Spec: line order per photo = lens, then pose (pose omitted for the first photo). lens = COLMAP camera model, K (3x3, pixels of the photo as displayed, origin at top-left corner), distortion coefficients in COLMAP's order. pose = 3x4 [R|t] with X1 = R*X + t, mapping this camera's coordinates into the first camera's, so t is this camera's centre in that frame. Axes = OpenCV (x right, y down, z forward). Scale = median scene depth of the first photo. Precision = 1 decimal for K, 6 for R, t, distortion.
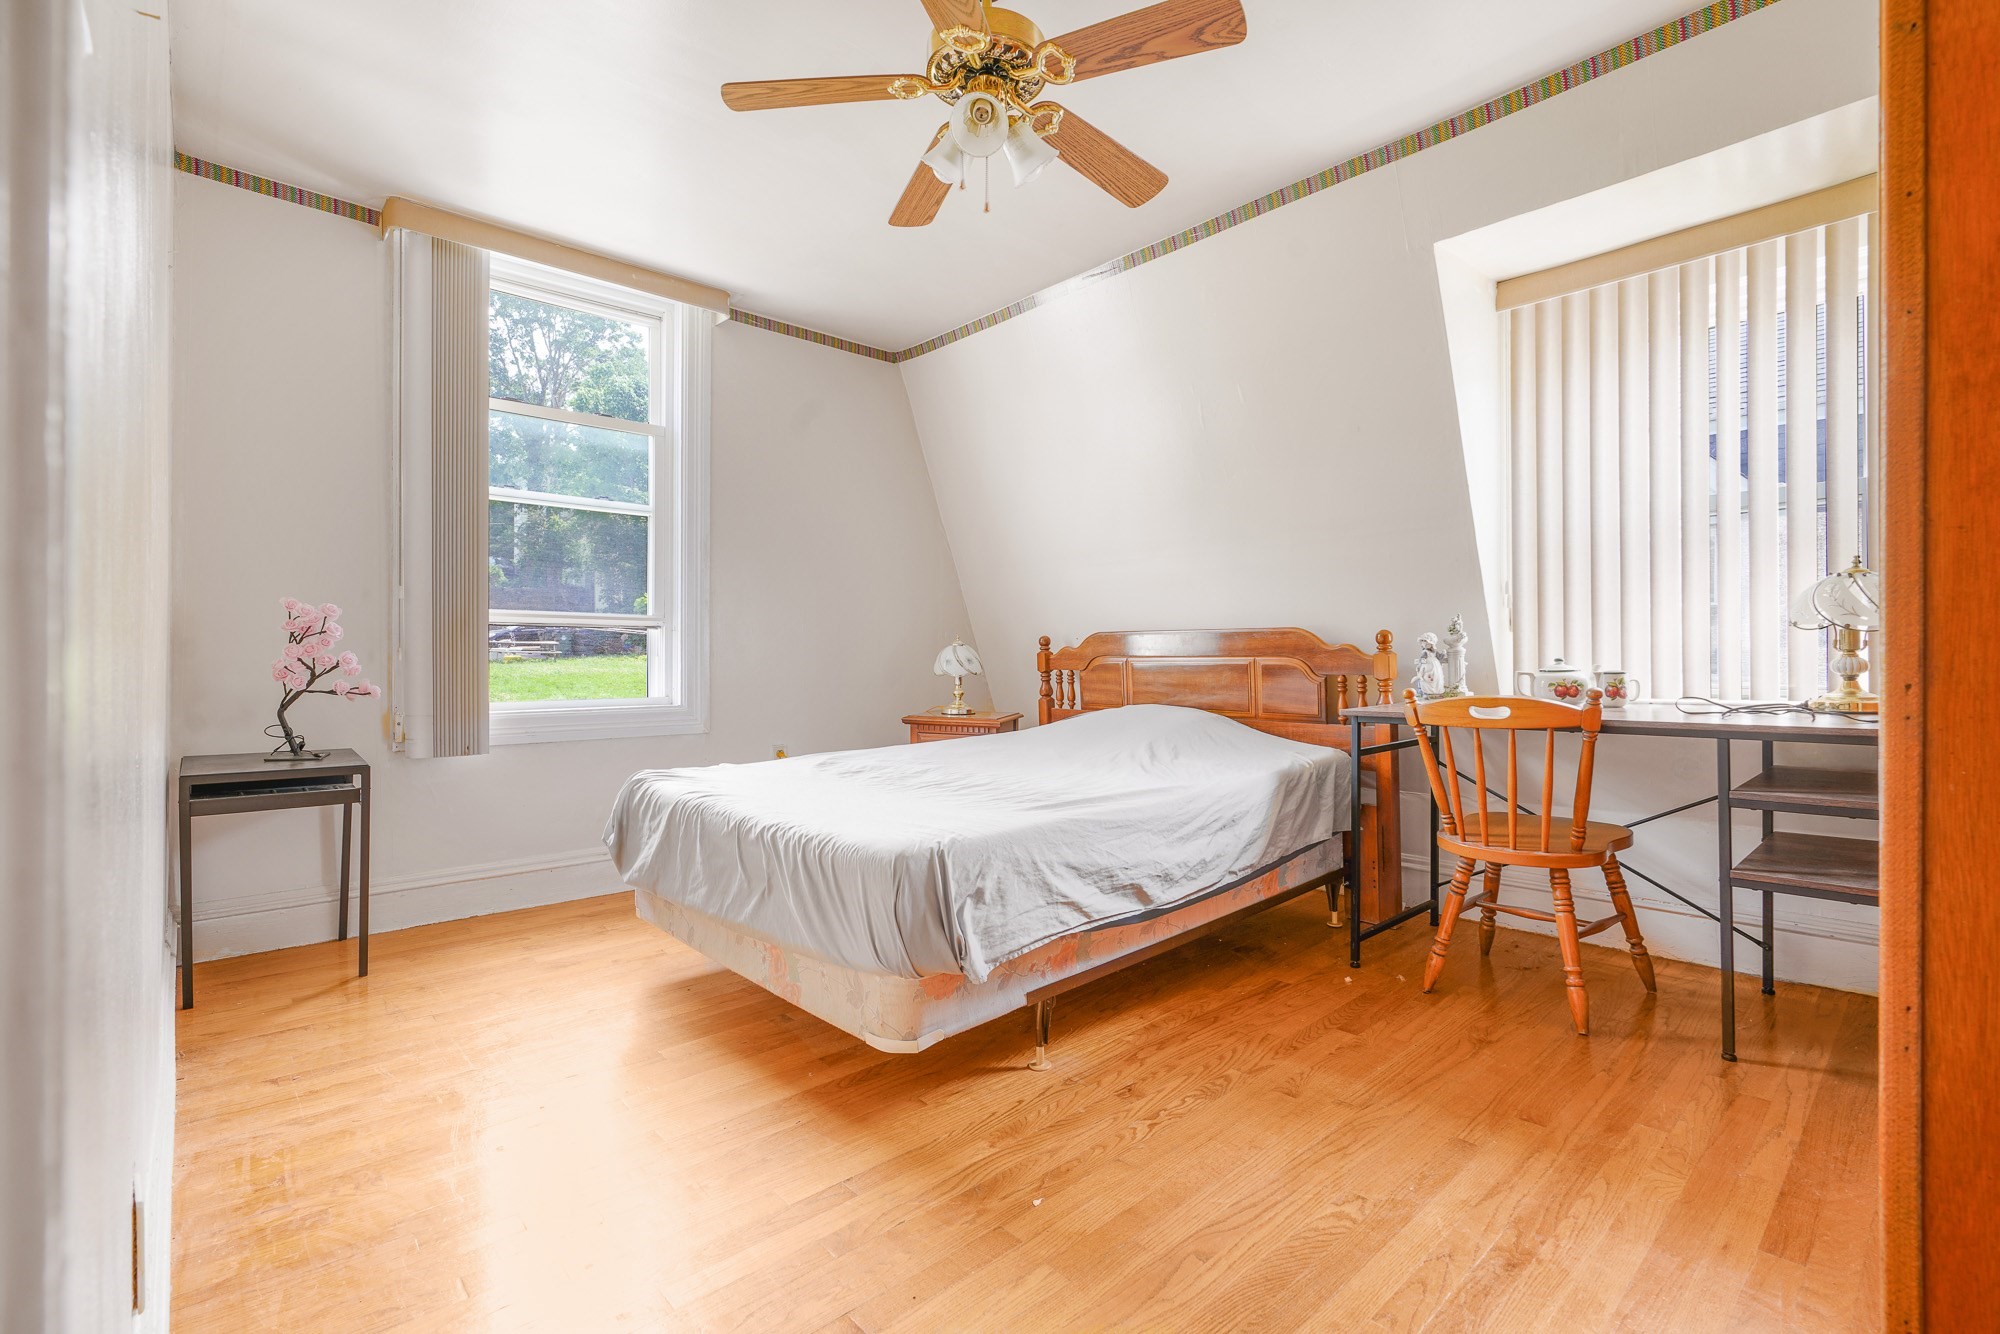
lens RADIAL K [[905.7, 0, 1011.3], [0, 905.7, 663.9], [0, 0, 1]] dist [-0.001653, 0.000978]
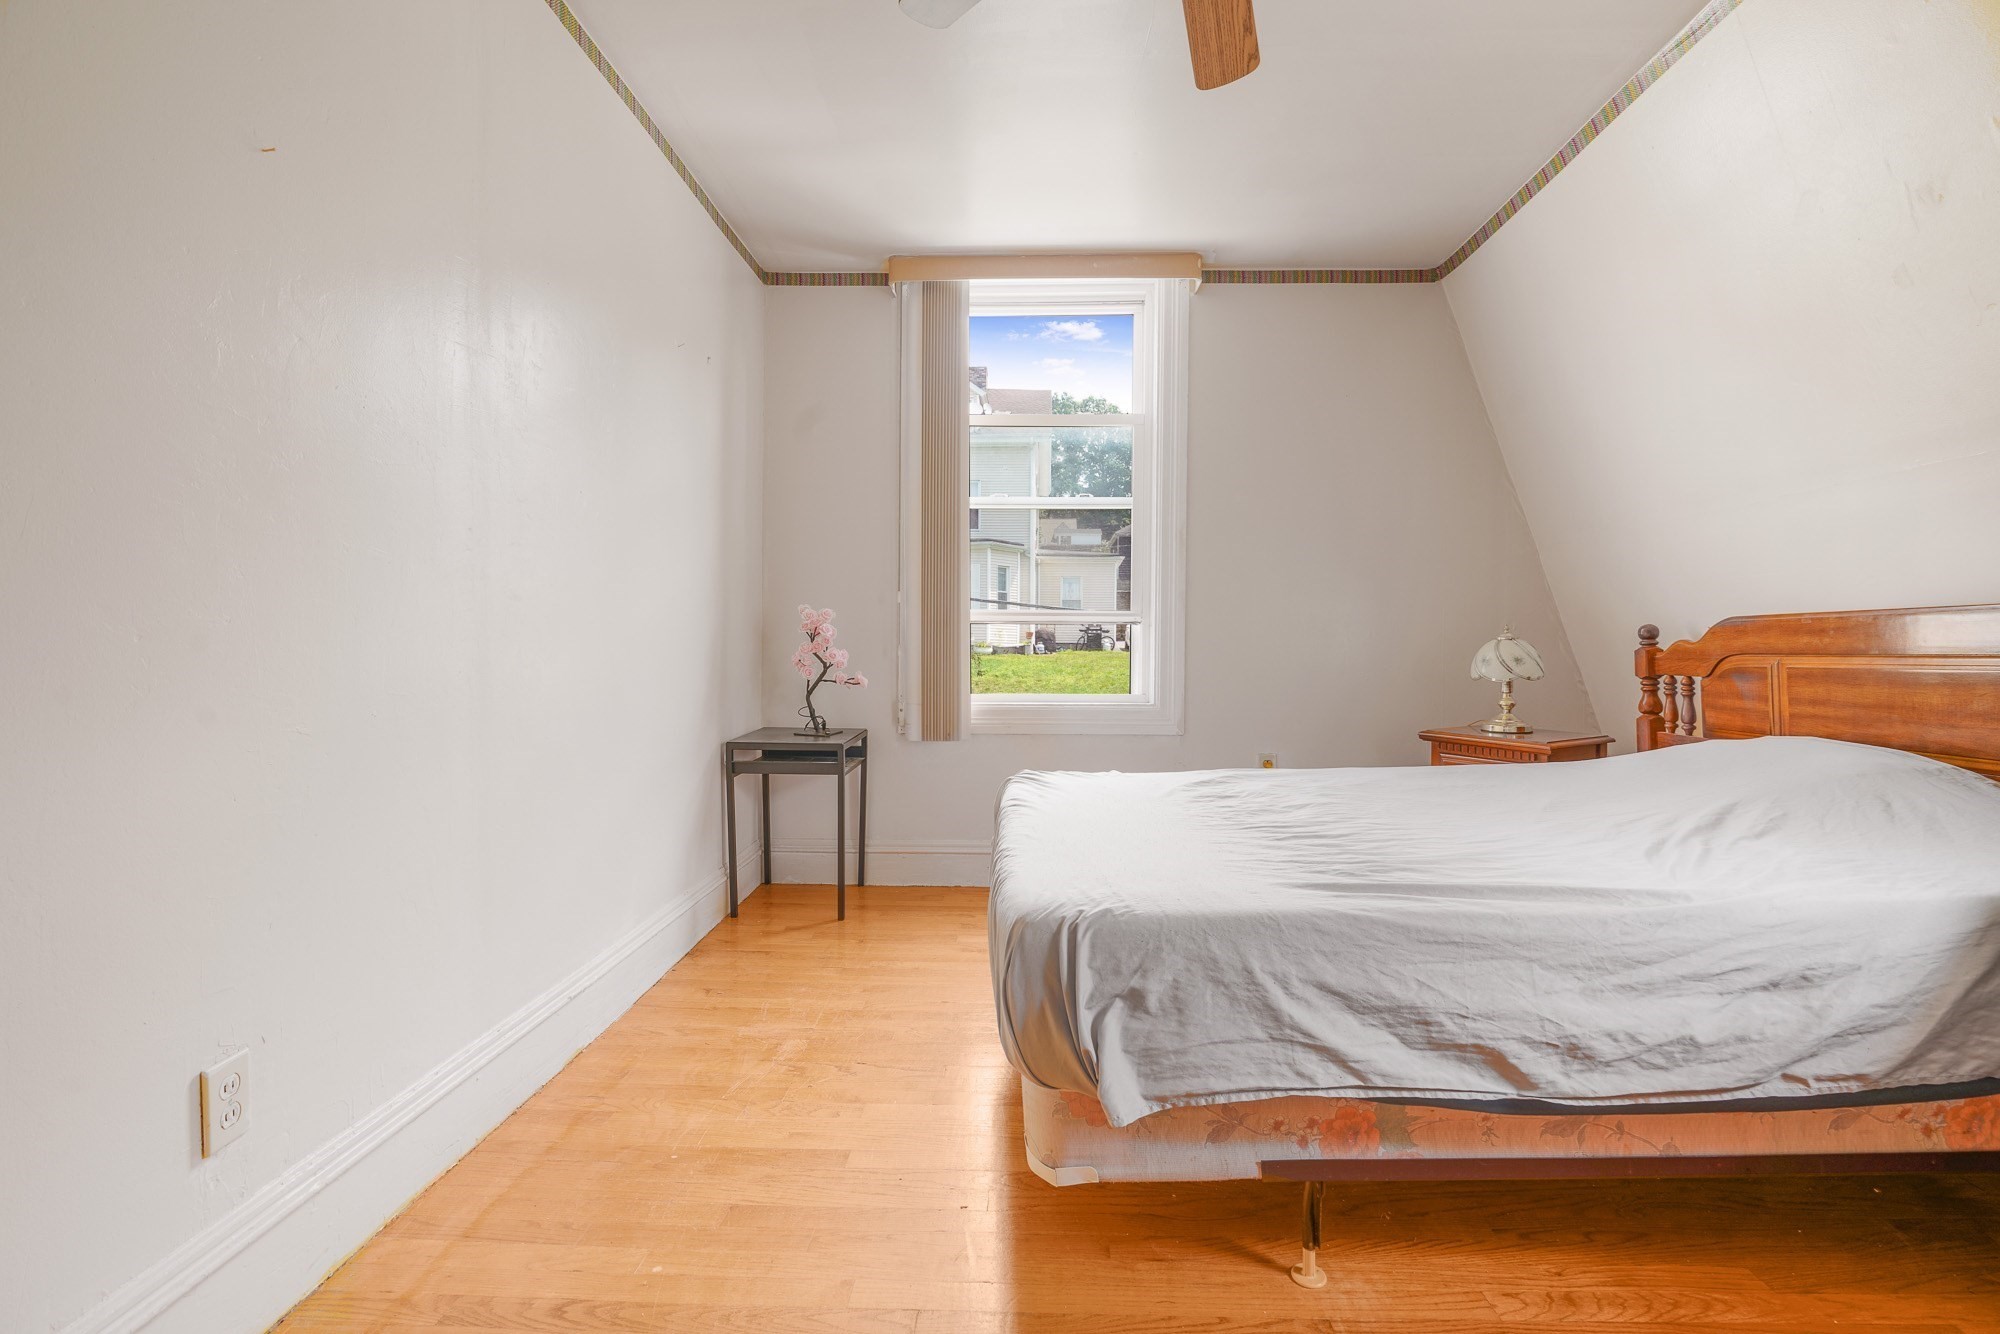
lens RADIAL K [[894.2, 0, 1004.4], [0, 894.2, 672.0], [0, 0, 1]] dist [-0.010943, 0.004083]
pose [[0.715158, 0.017701, -0.698739, 0.254721], [-0.009059, 0.999830, 0.016057, -0.003114], [0.698905, -0.005154, 0.715196, 0.308930]]
